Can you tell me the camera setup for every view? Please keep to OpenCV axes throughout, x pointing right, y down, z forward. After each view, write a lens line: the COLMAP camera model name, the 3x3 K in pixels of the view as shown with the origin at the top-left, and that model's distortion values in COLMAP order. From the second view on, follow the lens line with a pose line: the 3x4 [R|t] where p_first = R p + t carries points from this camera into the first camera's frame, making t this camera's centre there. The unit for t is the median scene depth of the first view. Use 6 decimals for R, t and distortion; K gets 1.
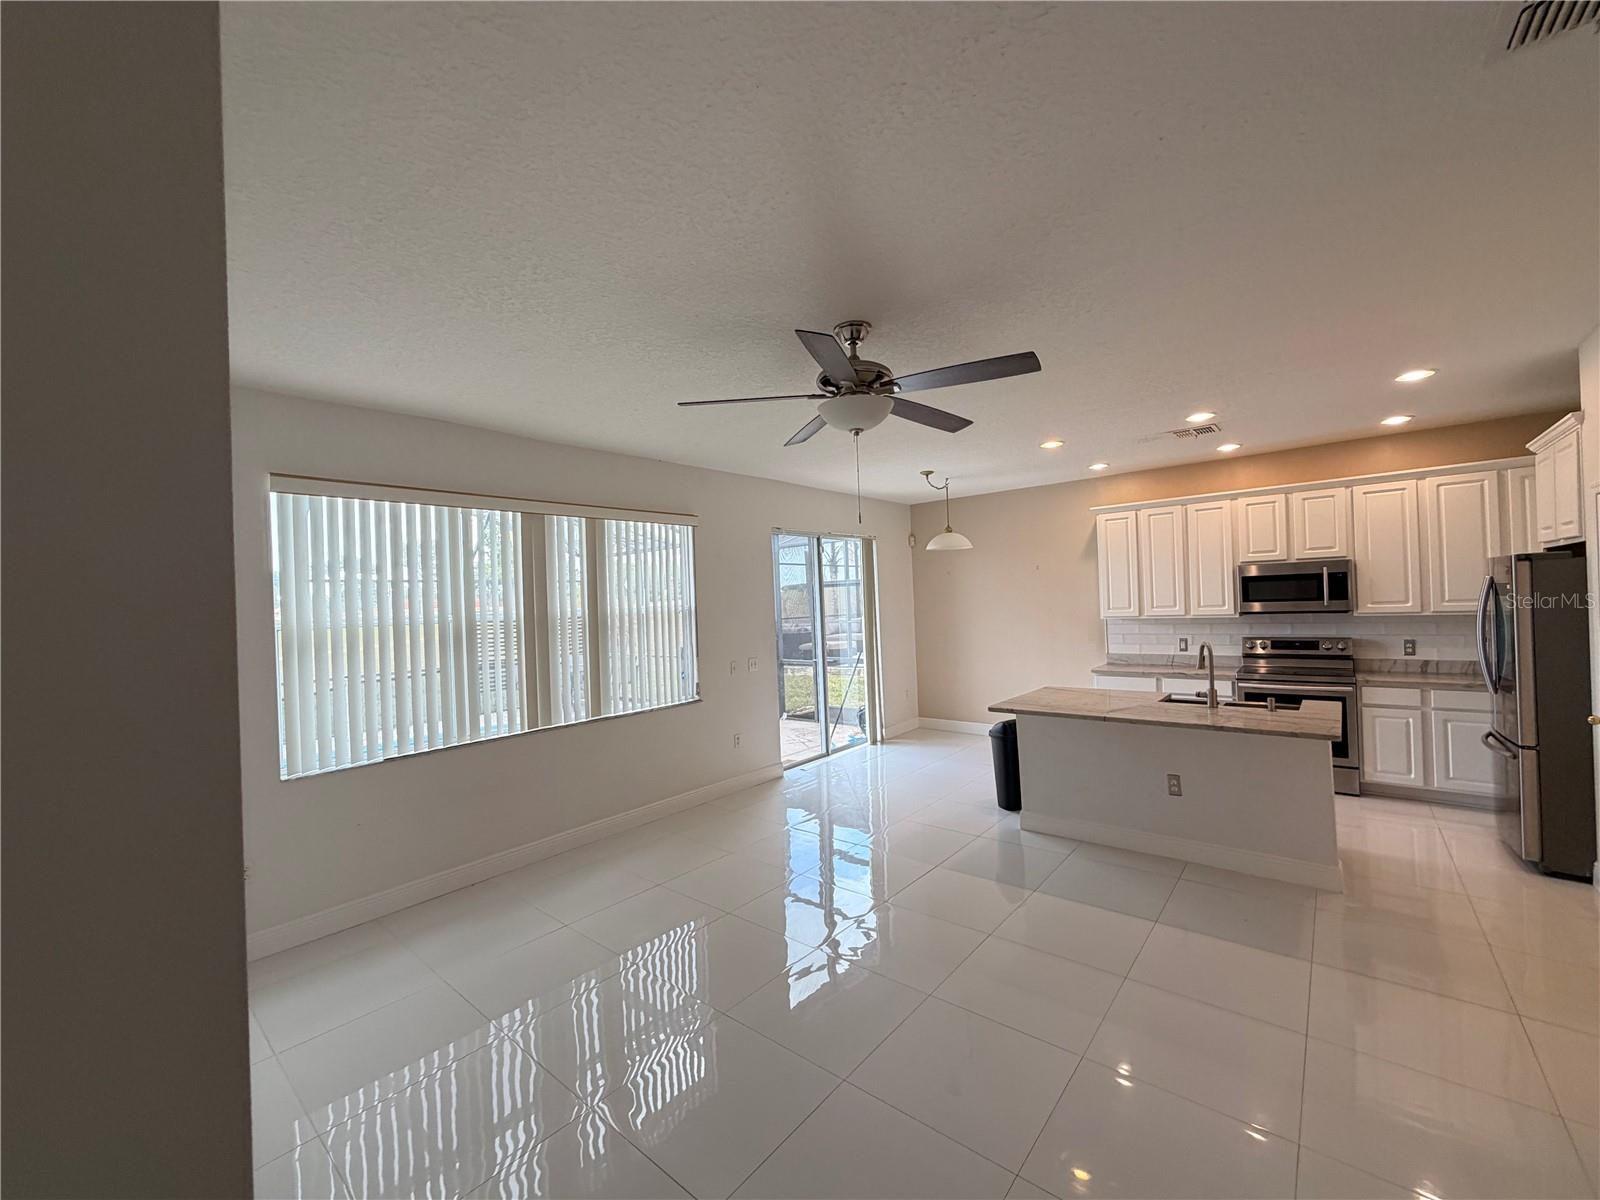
lens RADIAL K [[633.1, 0, 797.8], [0, 633.1, 602.7], [0, 0, 1]] dist [-0.000460, 0.000078]
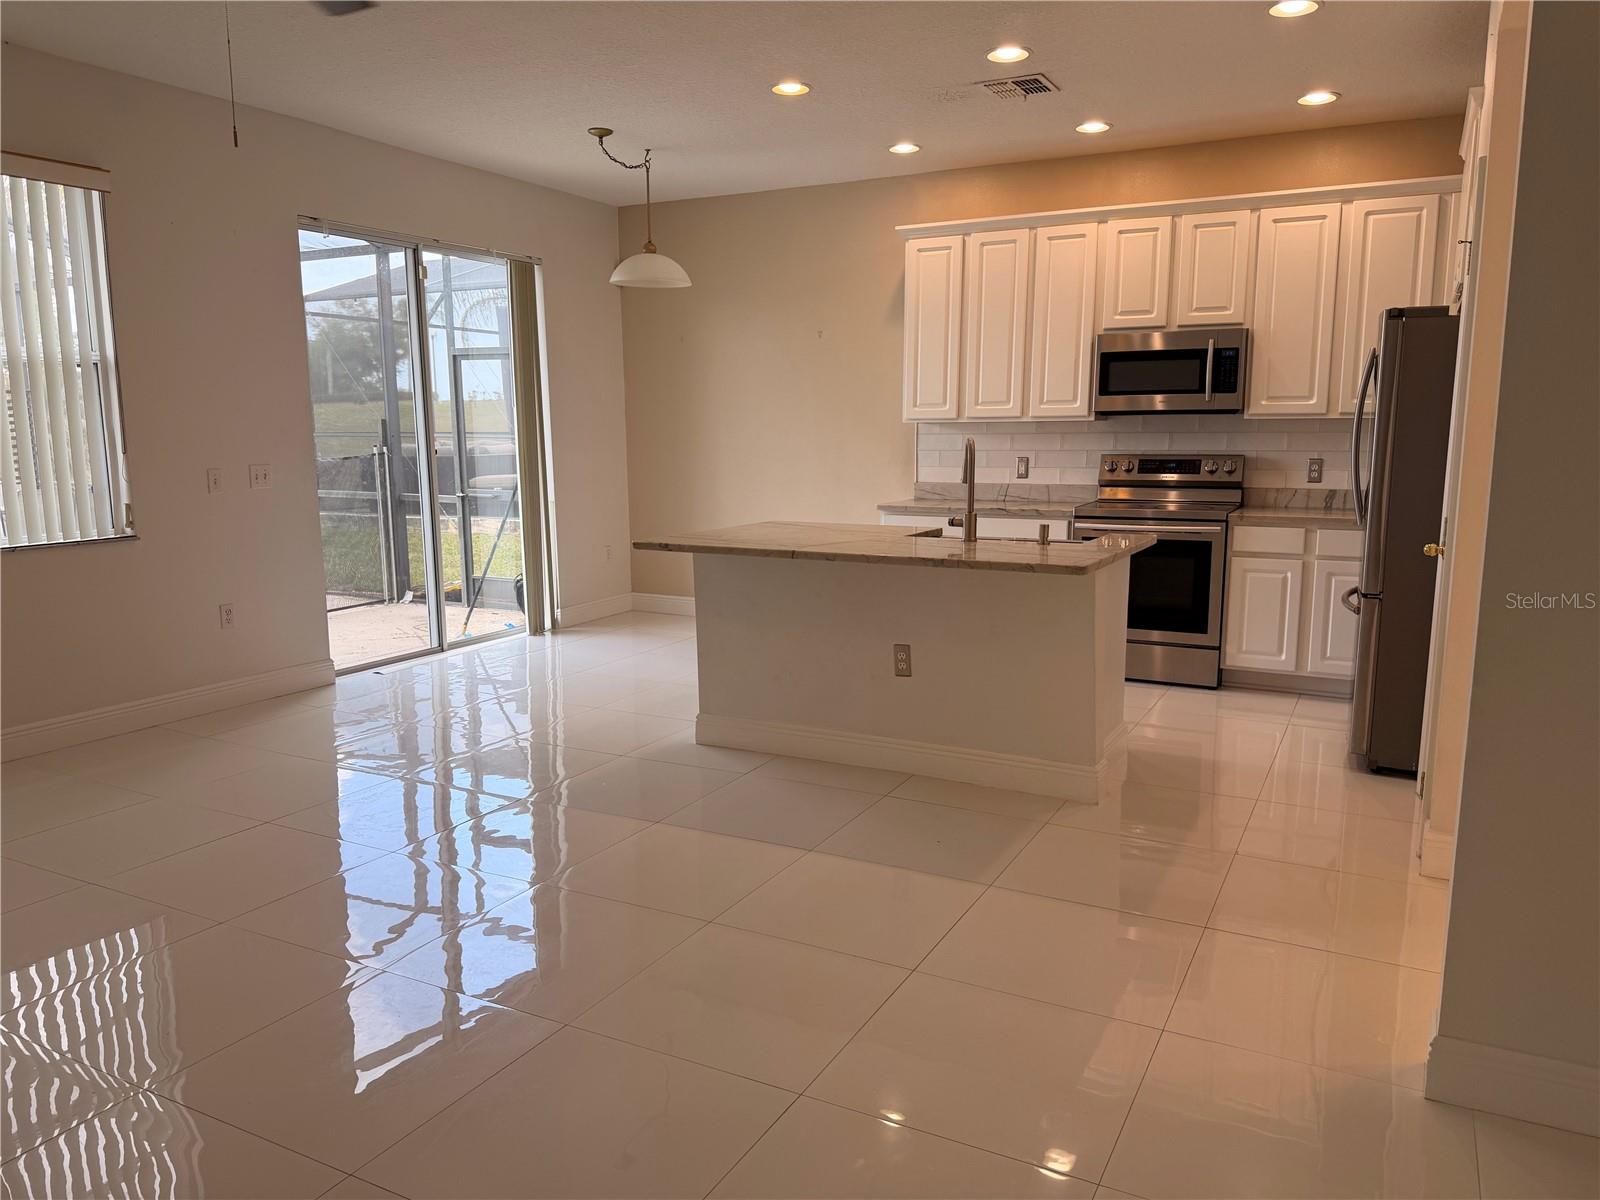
lens RADIAL K [[1122.1, 0, 802.4], [0, 1122.1, 605.6], [0, 0, 1]] dist [0.077779, -0.103160]
pose [[0.975521, 0.000842, 0.219904, 0.184935], [-0.034874, 0.987930, 0.150924, 0.049785], [-0.217123, -0.154898, 0.963776, -0.044607]]
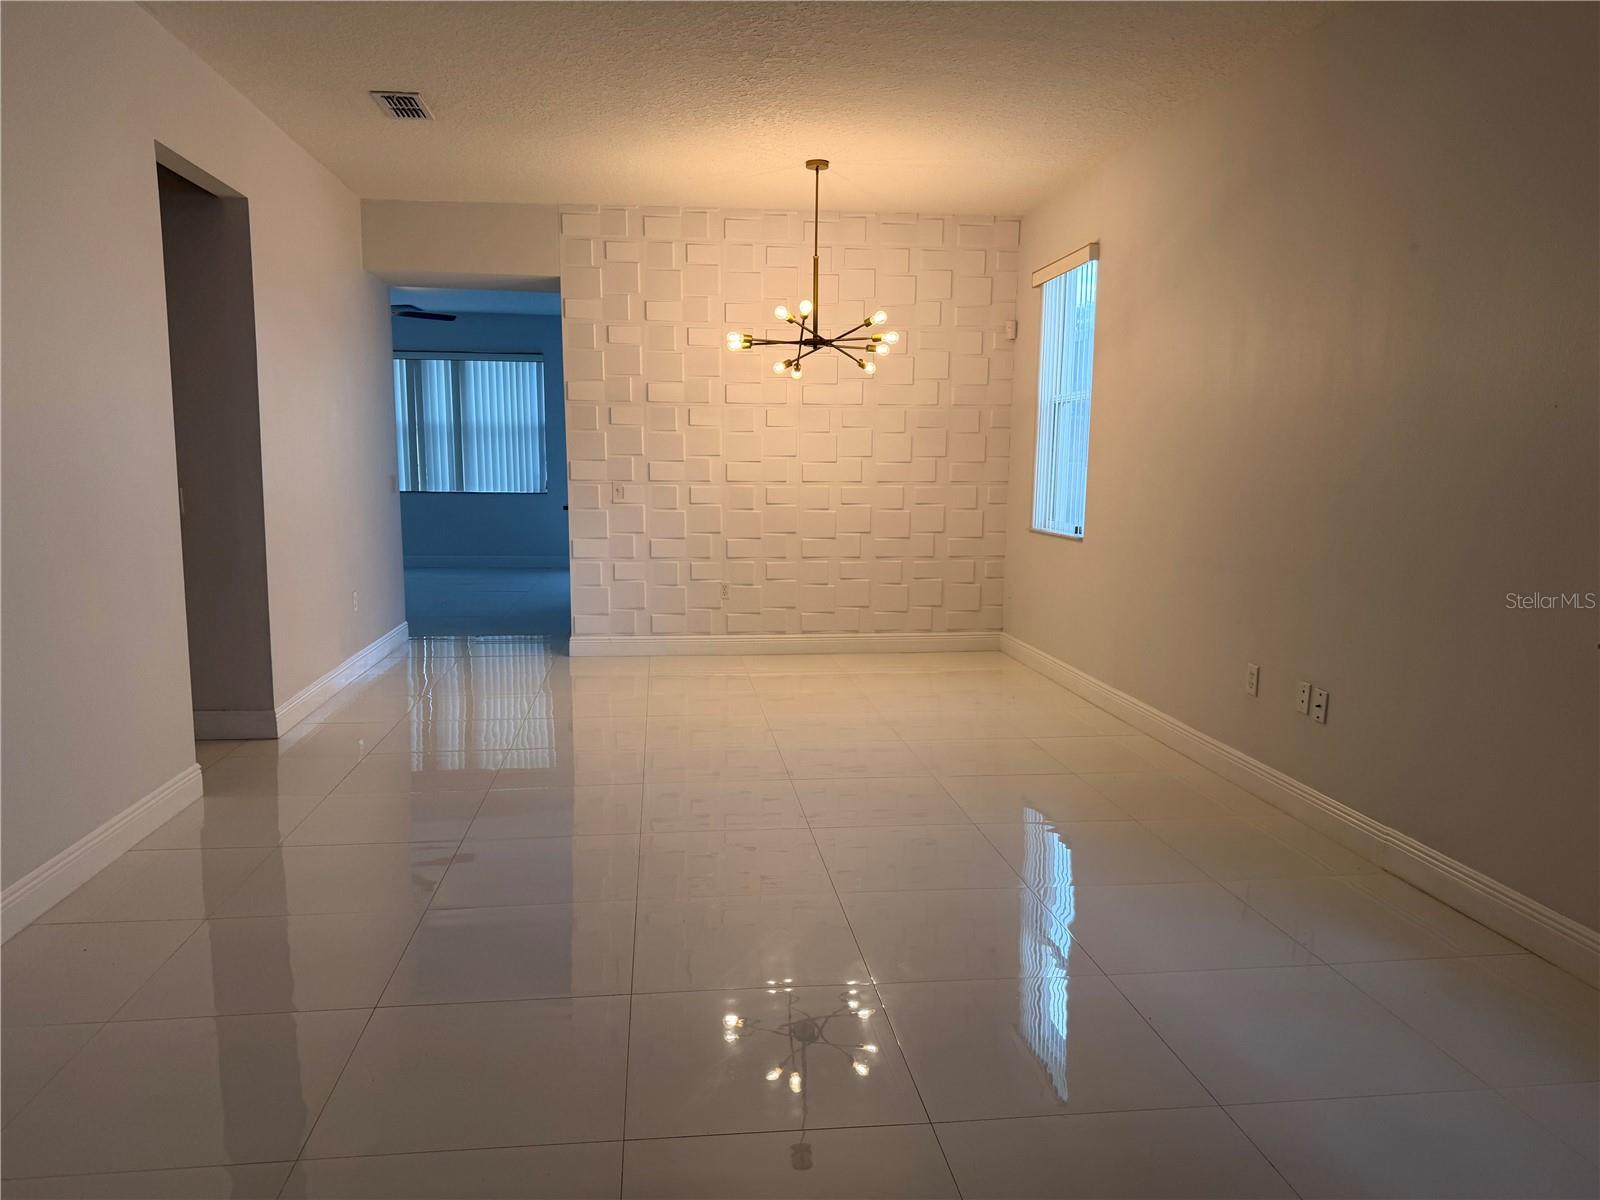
lens RADIAL K [[1122.1, 0, 802.1], [0, 1122.1, 636.6], [0, 0, 1]] dist [0.077779, -0.103160]
pose [[0.730303, 0.155555, -0.665177, 1.981419], [-0.036023, 0.981143, 0.189896, -0.025041], [0.682173, -0.114720, 0.722135, -0.435495]]
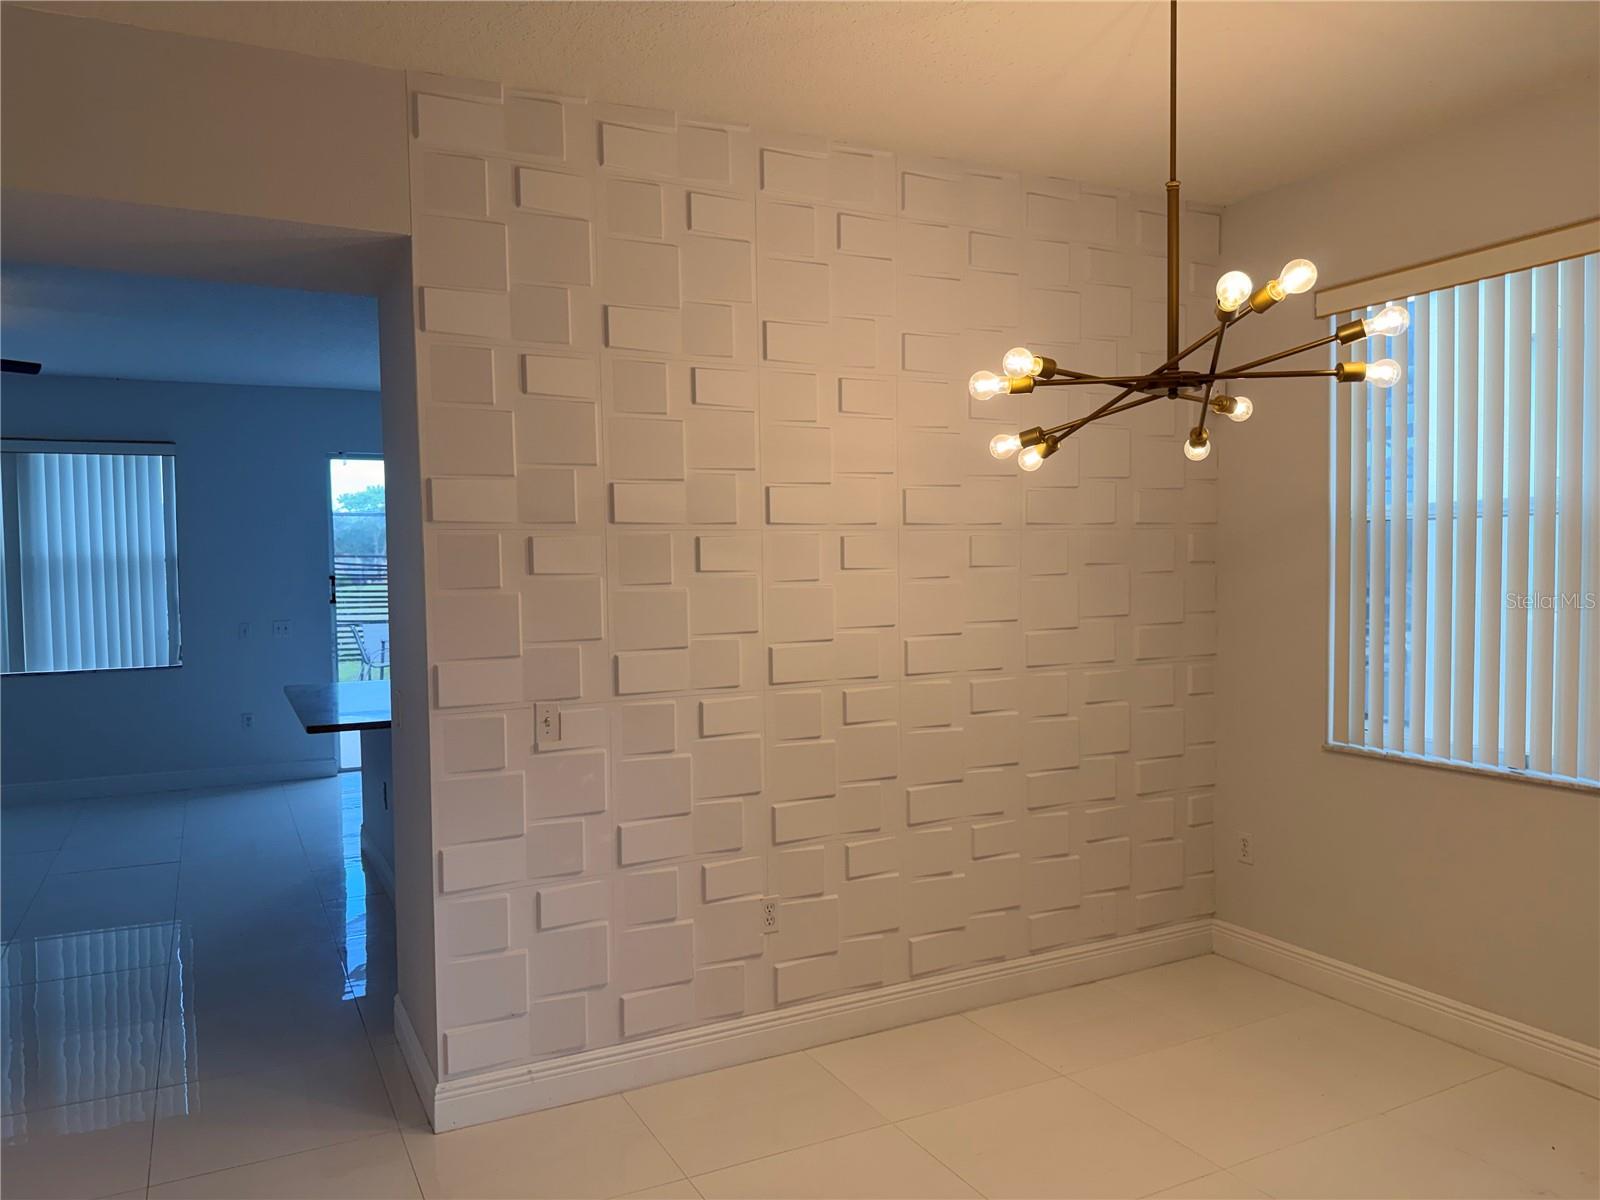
lens RADIAL K [[1122.1, 0, 788.2], [0, 1122.1, 611.7], [0, 0, 1]] dist [0.077779, -0.103160]
pose [[0.919298, 0.046401, -0.390817, 1.195632], [-0.023907, 0.997776, 0.062228, -0.030712], [0.392835, -0.047862, 0.918363, -0.059717]]
